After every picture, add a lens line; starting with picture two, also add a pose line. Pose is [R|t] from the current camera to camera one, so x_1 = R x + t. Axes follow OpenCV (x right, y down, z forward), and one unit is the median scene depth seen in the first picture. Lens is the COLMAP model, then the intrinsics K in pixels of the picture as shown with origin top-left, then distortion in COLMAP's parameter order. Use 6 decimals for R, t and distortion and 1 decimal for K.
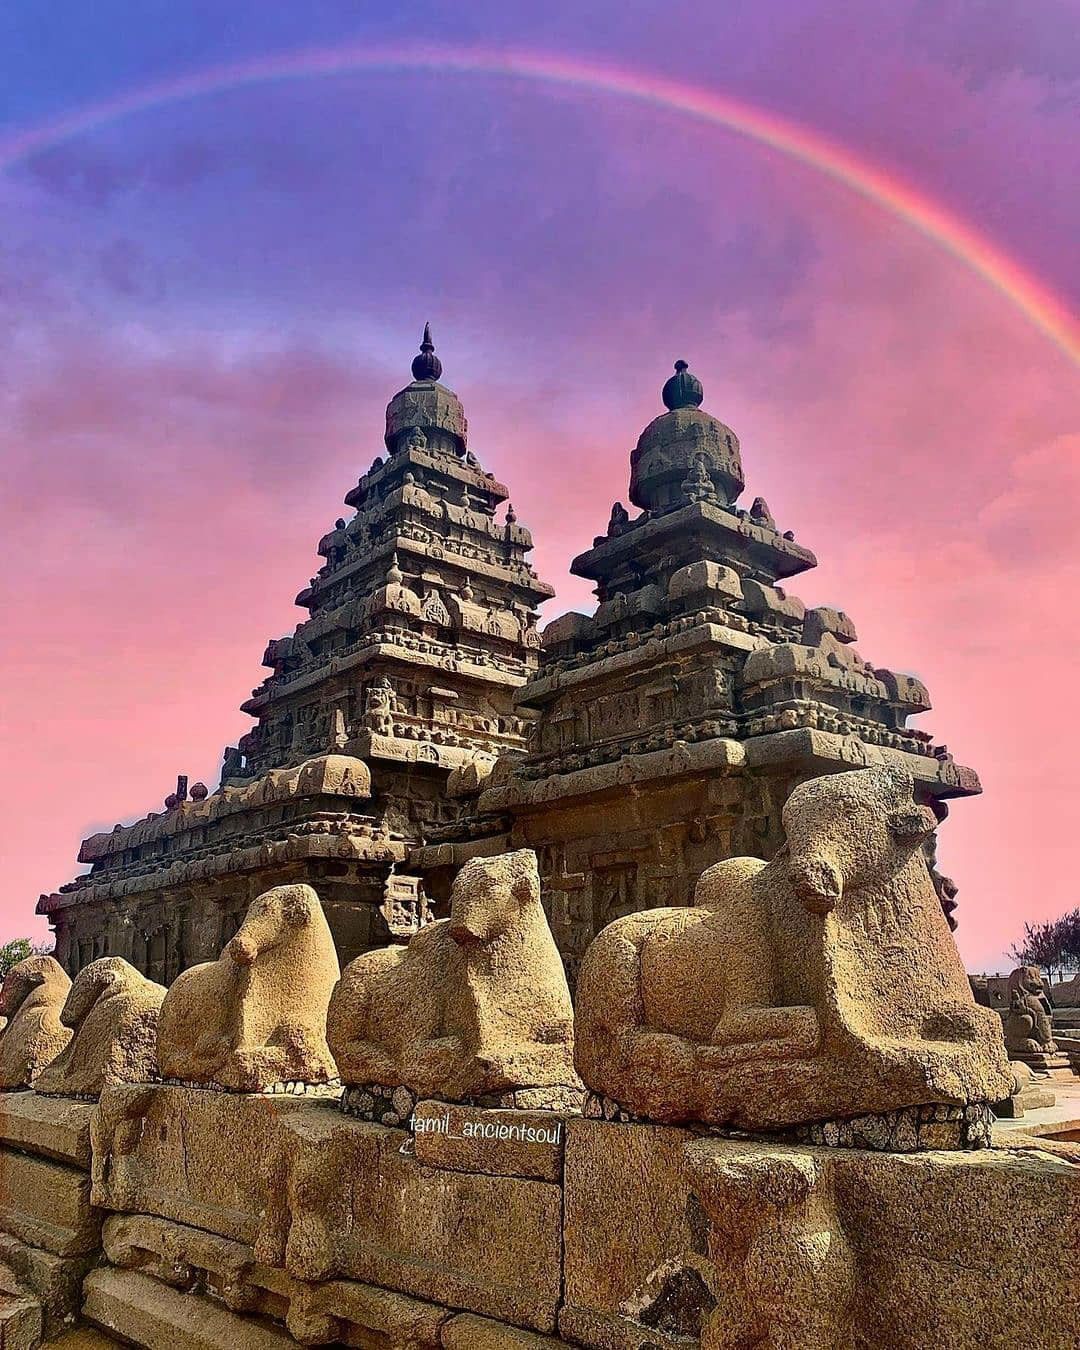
lens RADIAL K [[1060.5, 0, 536.5], [0, 1060.5, 722.5], [0, 0, 1]] dist [0.110199, -0.149014]
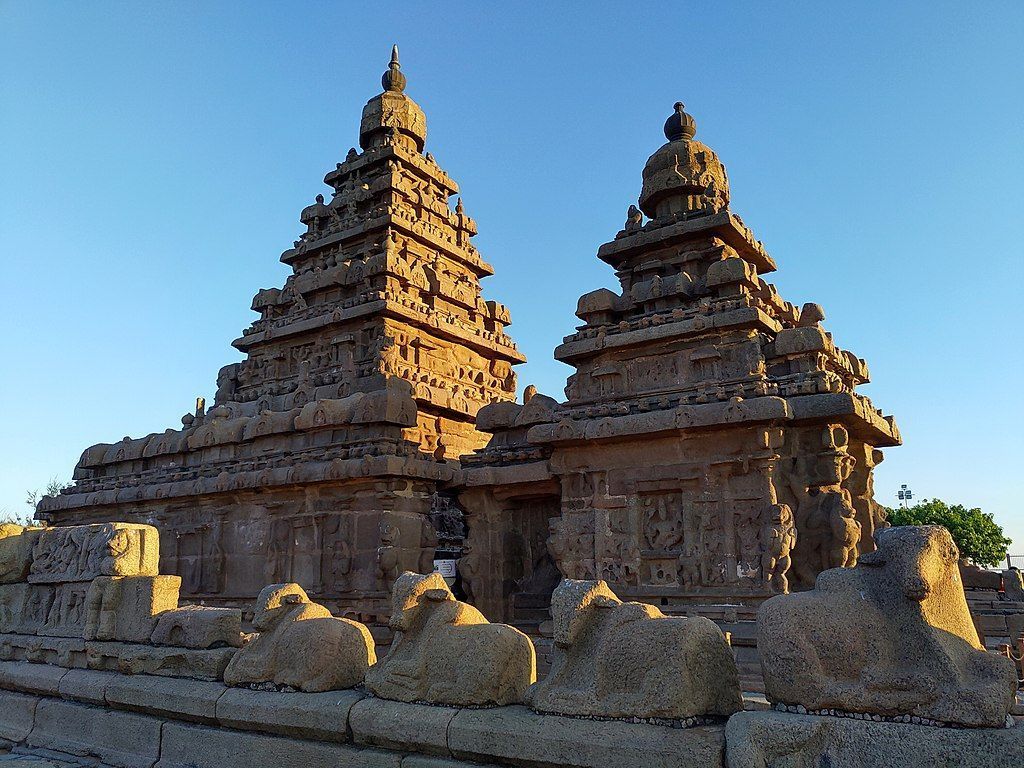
lens RADIAL K [[781.7, 0, 514.3], [0, 781.7, 400.8], [0, 0, 1]] dist [-0.000695, 0.002495]
pose [[0.969705, 0.053388, 0.238372, -0.204829], [-0.061586, 0.997735, 0.027073, 0.007720], [-0.236387, -0.040933, 0.970796, 0.086448]]
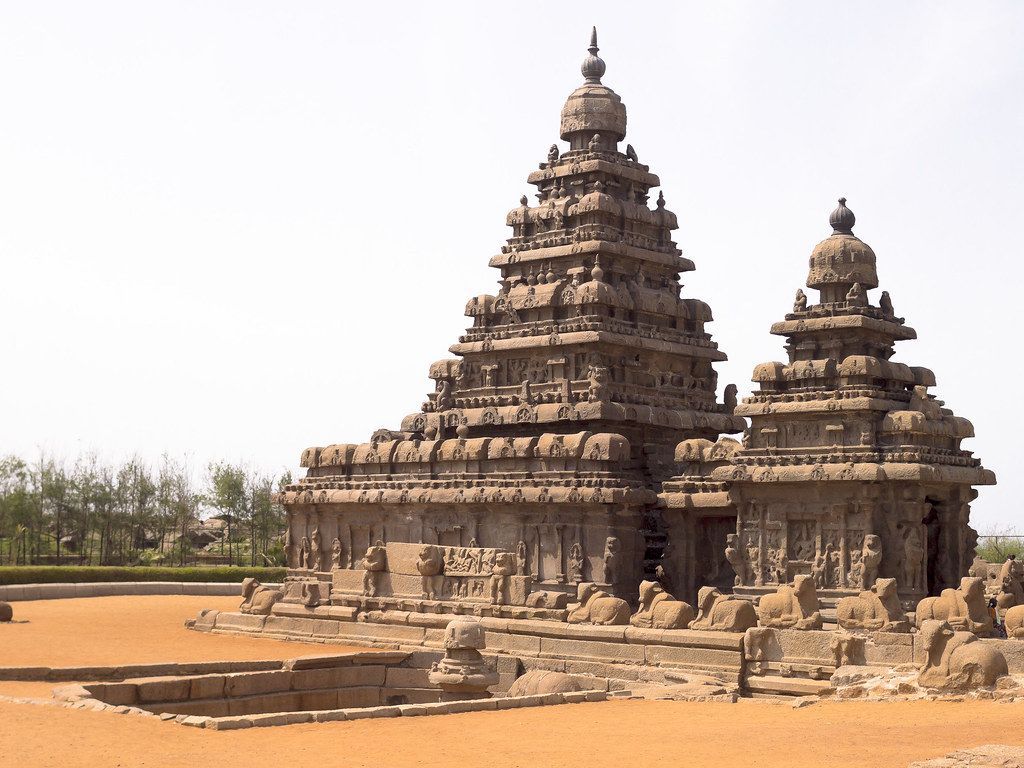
lens RADIAL K [[1516.2, 0, 512.0], [0, 1516.2, 384.0], [0, 0, 1]] dist [-0.038750, -0.082741]
pose [[0.995849, 0.035274, 0.083903, -0.410814], [-0.047955, 0.986863, 0.154280, -0.299749], [-0.077358, -0.157664, 0.984458, -0.938479]]
